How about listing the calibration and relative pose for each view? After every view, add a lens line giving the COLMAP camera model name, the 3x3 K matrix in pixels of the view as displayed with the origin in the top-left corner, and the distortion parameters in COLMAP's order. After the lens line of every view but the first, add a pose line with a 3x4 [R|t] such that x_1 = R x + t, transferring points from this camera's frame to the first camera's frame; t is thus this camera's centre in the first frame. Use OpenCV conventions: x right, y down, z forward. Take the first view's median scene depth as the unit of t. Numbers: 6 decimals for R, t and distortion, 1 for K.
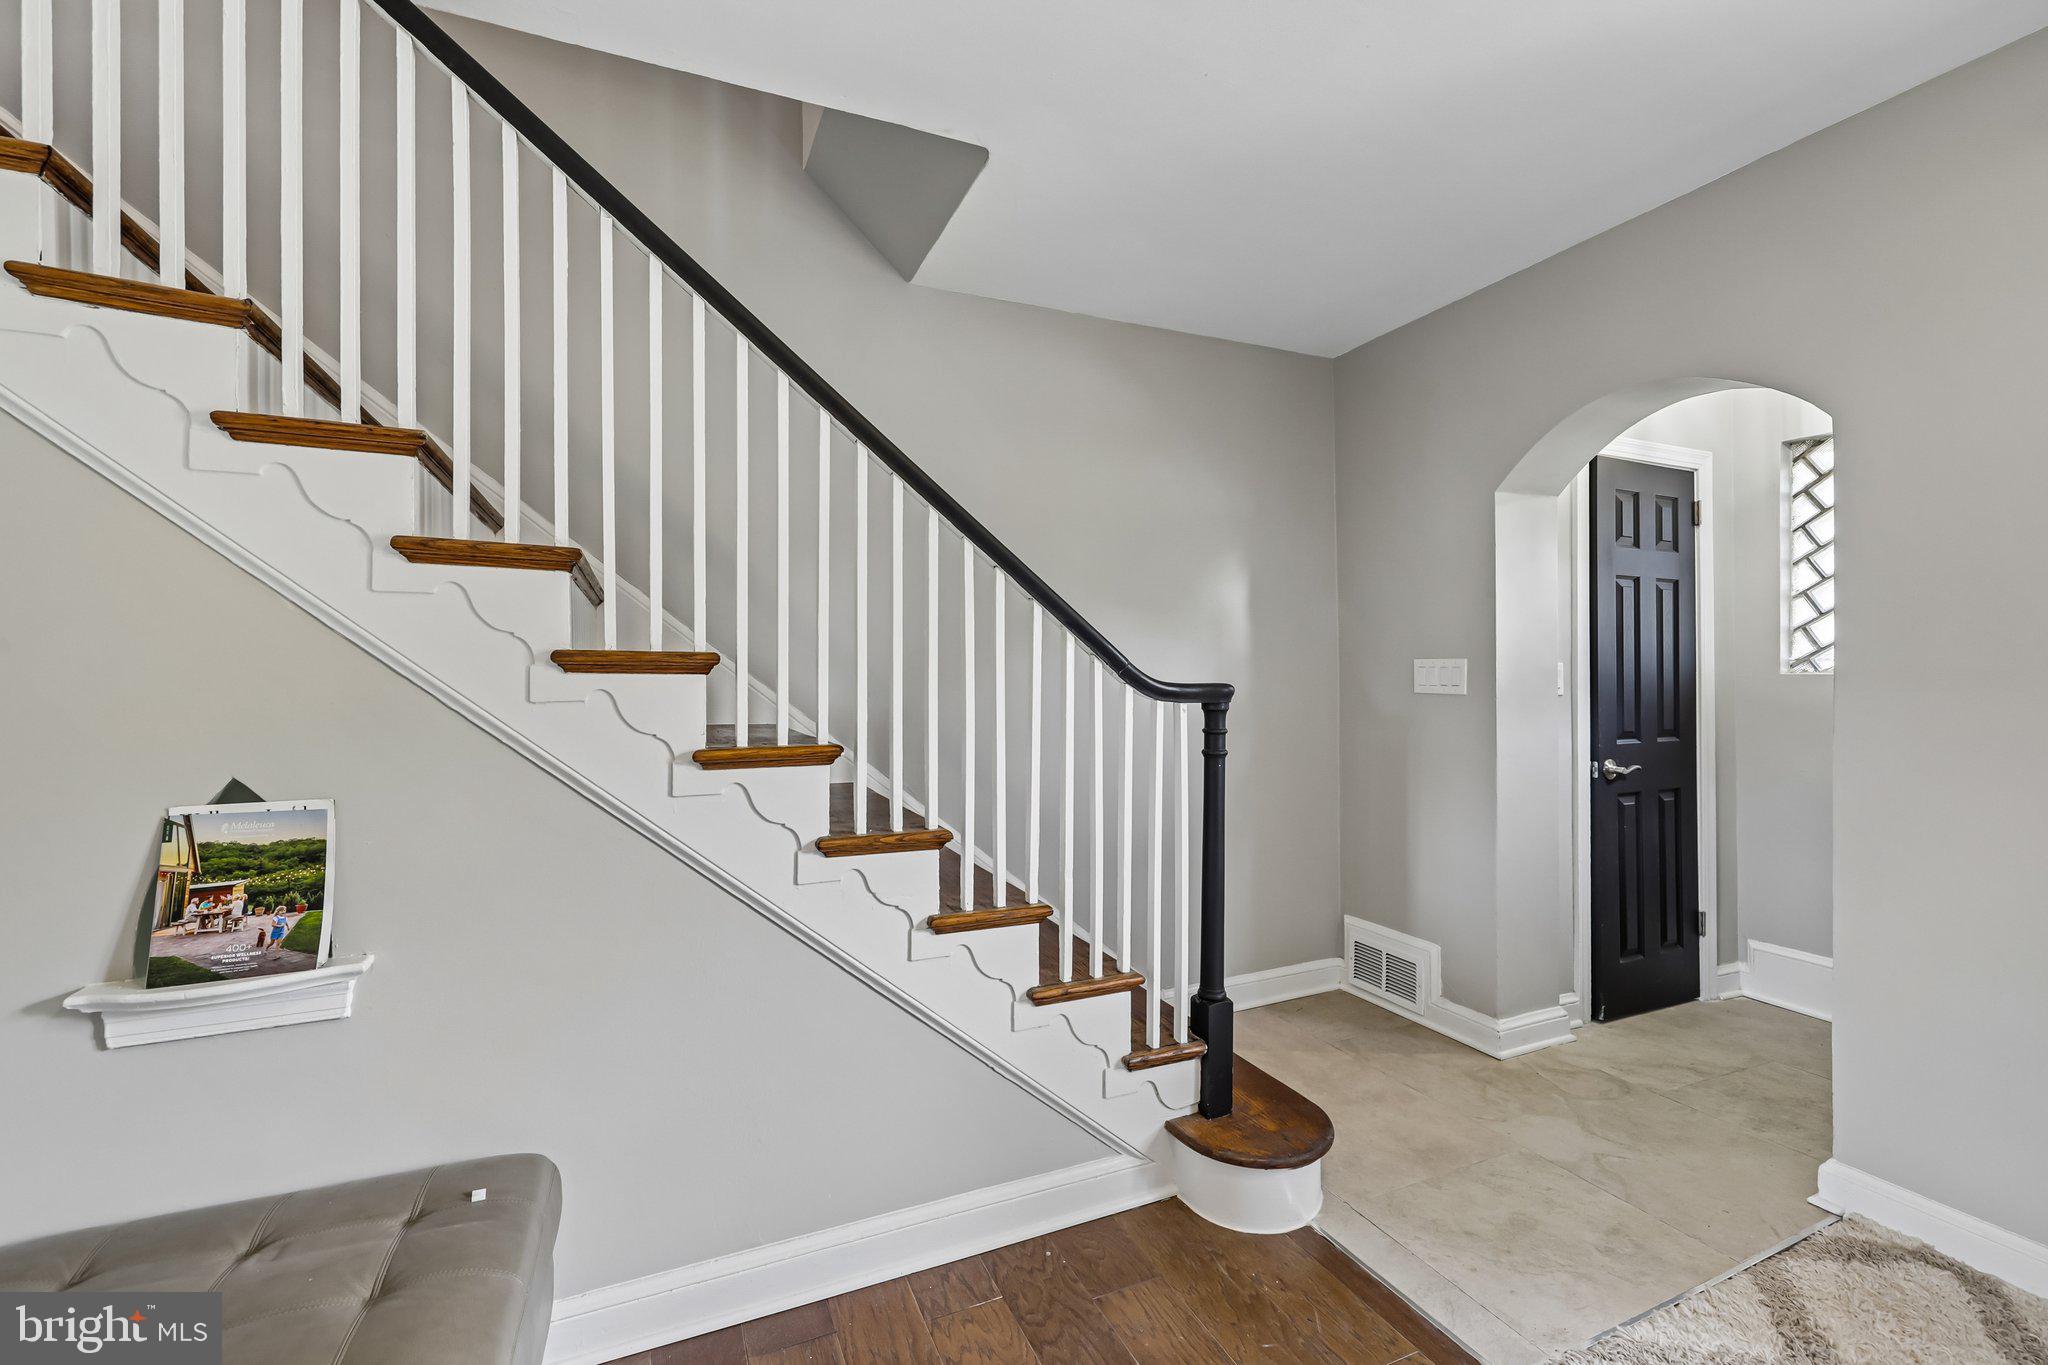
lens RADIAL K [[857.6, 0, 1019.1], [0, 857.6, 677.3], [0, 0, 1]] dist [0.002392, -0.000870]
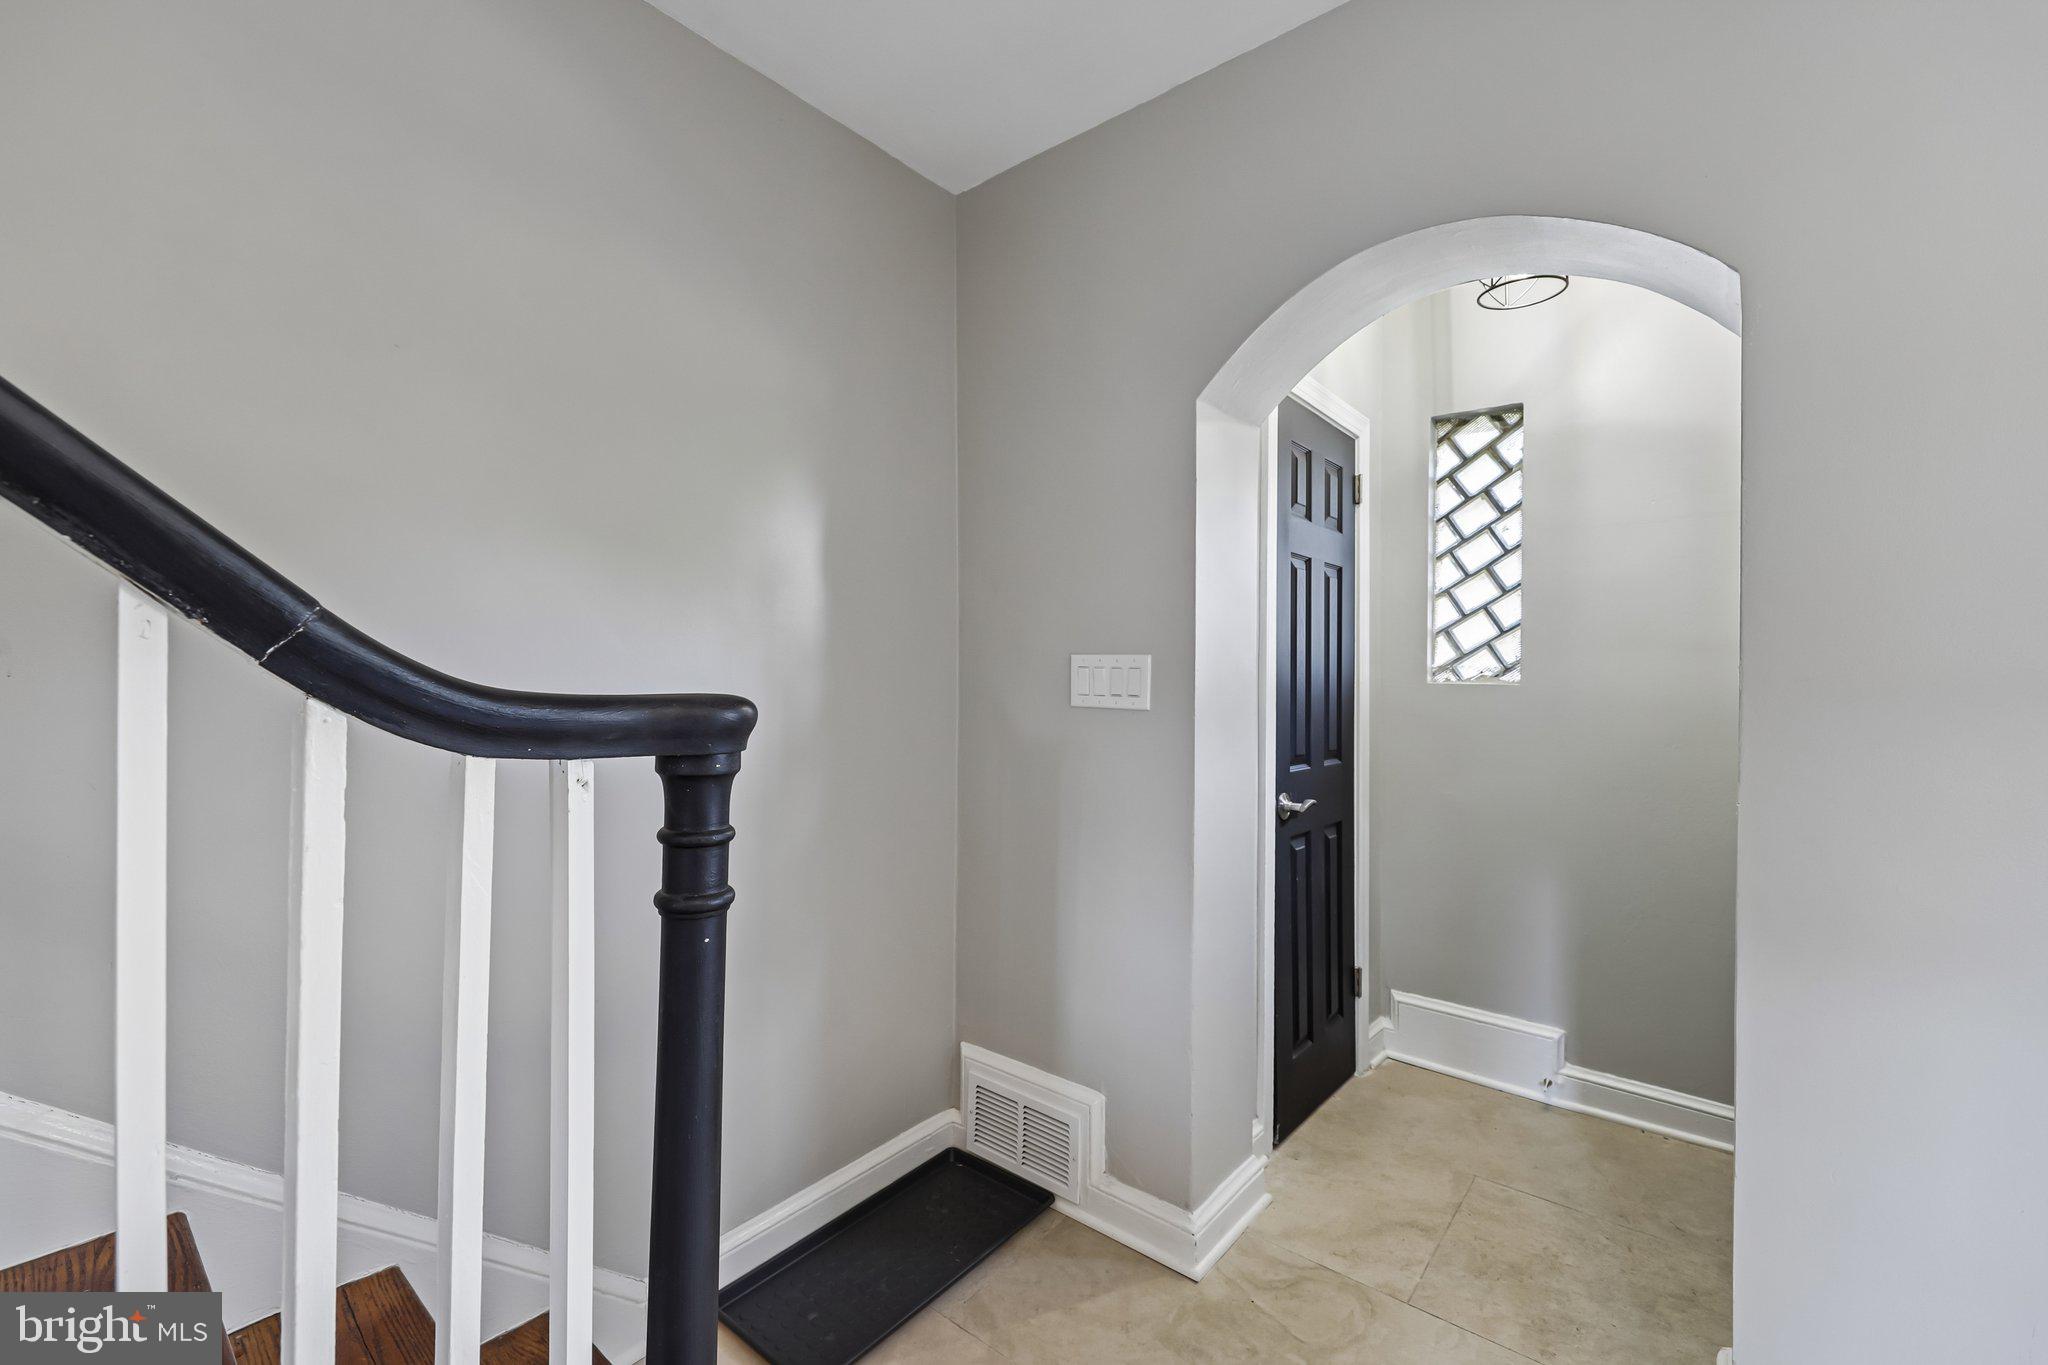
lens RADIAL K [[857.6, 0, 1009.6], [0, 857.6, 687.1], [0, 0, 1]] dist [0.002392, -0.000870]
pose [[0.894774, 0.009209, 0.446423, 0.123331], [-0.013984, 0.999875, 0.007403, -0.000568], [-0.446299, -0.012867, 0.894791, 0.422138]]
